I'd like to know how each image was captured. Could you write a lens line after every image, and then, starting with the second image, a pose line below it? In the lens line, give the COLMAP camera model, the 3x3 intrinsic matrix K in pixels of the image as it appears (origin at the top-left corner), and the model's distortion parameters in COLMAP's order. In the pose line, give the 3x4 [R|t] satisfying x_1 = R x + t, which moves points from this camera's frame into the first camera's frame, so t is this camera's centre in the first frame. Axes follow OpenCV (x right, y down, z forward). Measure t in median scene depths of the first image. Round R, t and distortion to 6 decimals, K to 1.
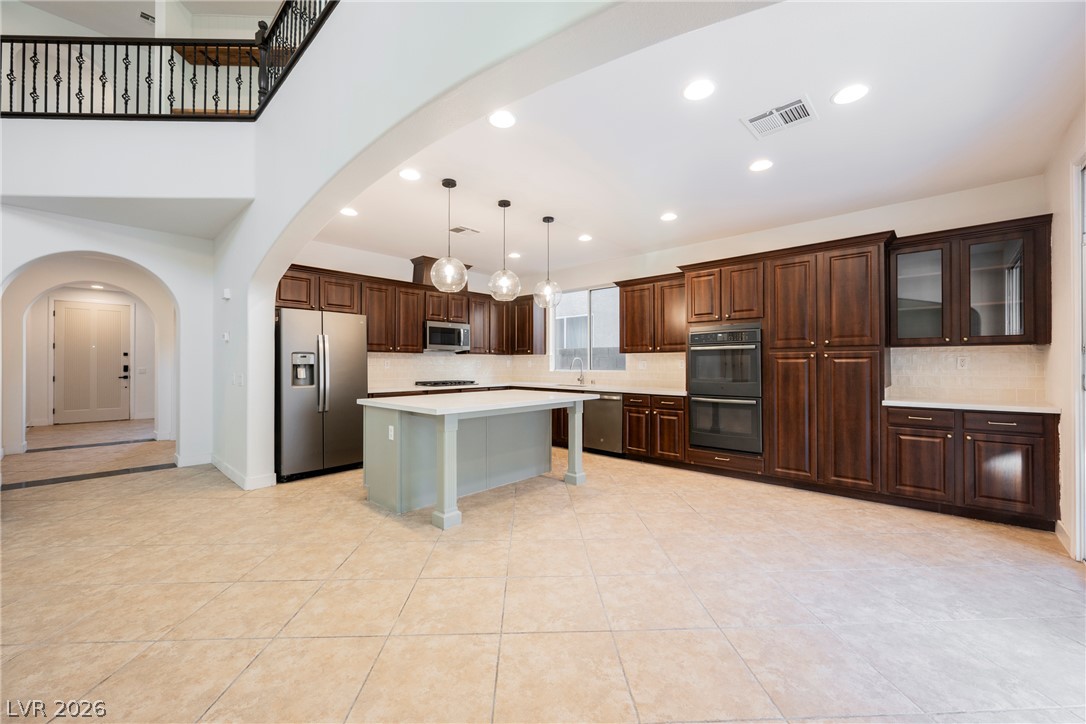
lens RADIAL K [[423.0, 0, 540.0], [0, 423.0, 362.7], [0, 0, 1]] dist [-0.001070, 0.000078]
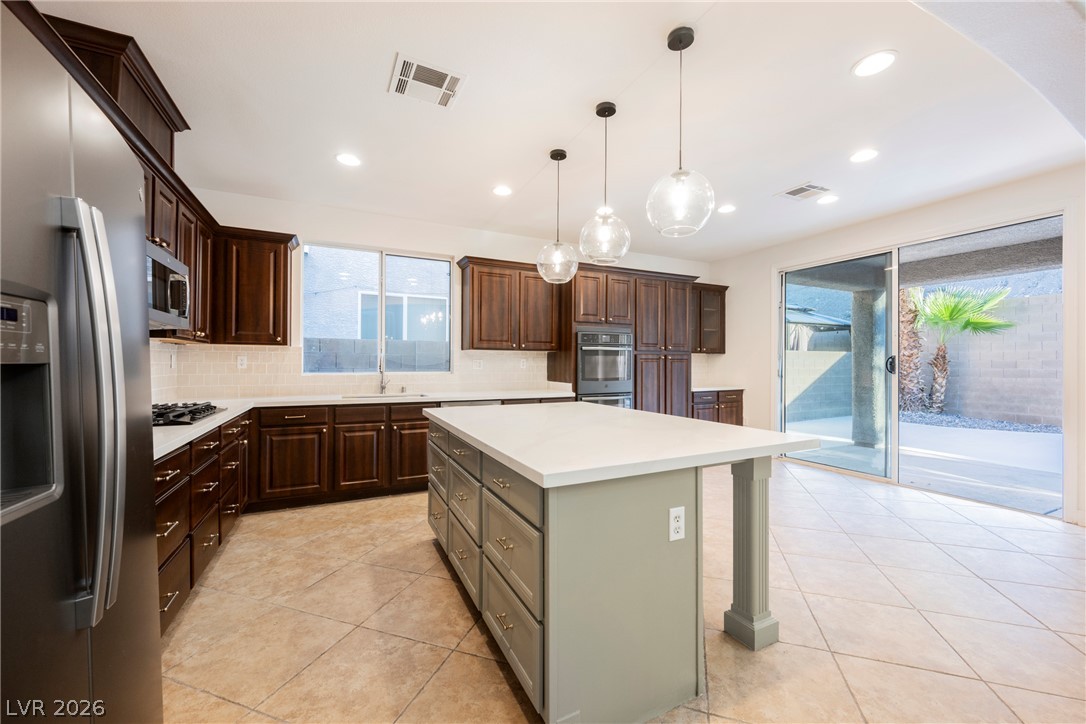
lens RADIAL K [[423.0, 0, 548.1], [0, 423.0, 366.3], [0, 0, 1]] dist [-0.001070, 0.000078]
pose [[0.345579, -0.003419, 0.938383, -0.734543], [-0.004815, 0.999974, 0.005416, 0.005196], [-0.938377, -0.006390, 0.345554, 0.899365]]
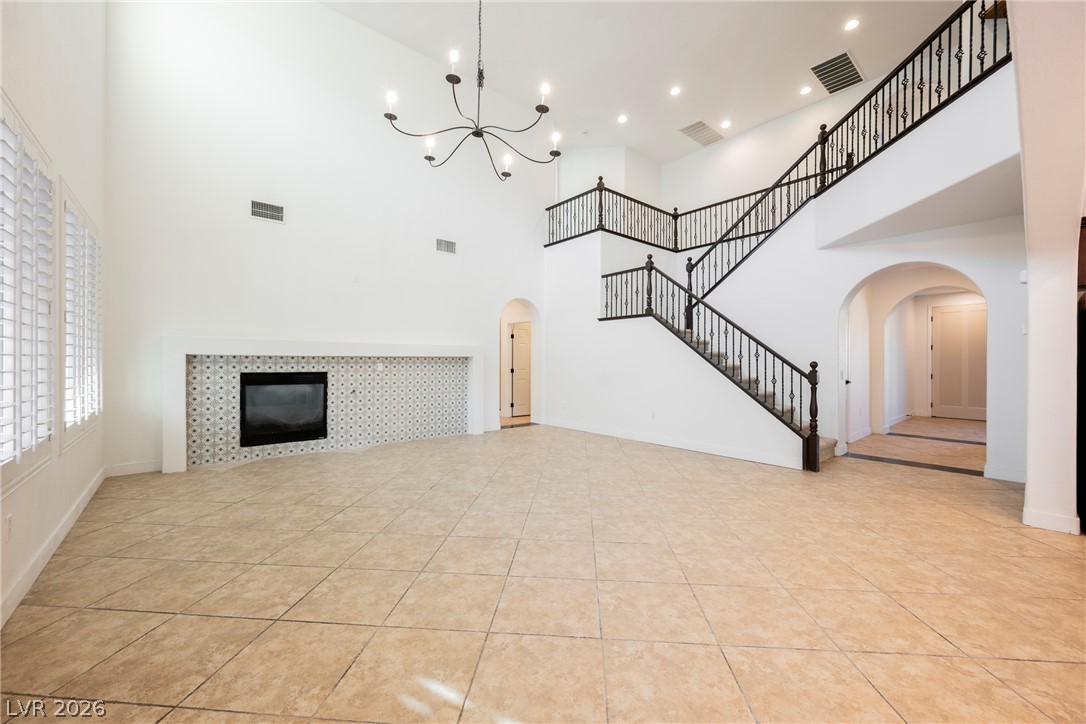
lens RADIAL K [[423.0, 0, 550.1], [0, 423.0, 360.9], [0, 0, 1]] dist [-0.001070, 0.000078]
pose [[-0.107443, -0.003016, -0.994207, 0.188208], [-0.000360, 0.999995, -0.002995, 0.001577], [0.994211, 0.000036, -0.107444, 0.220073]]
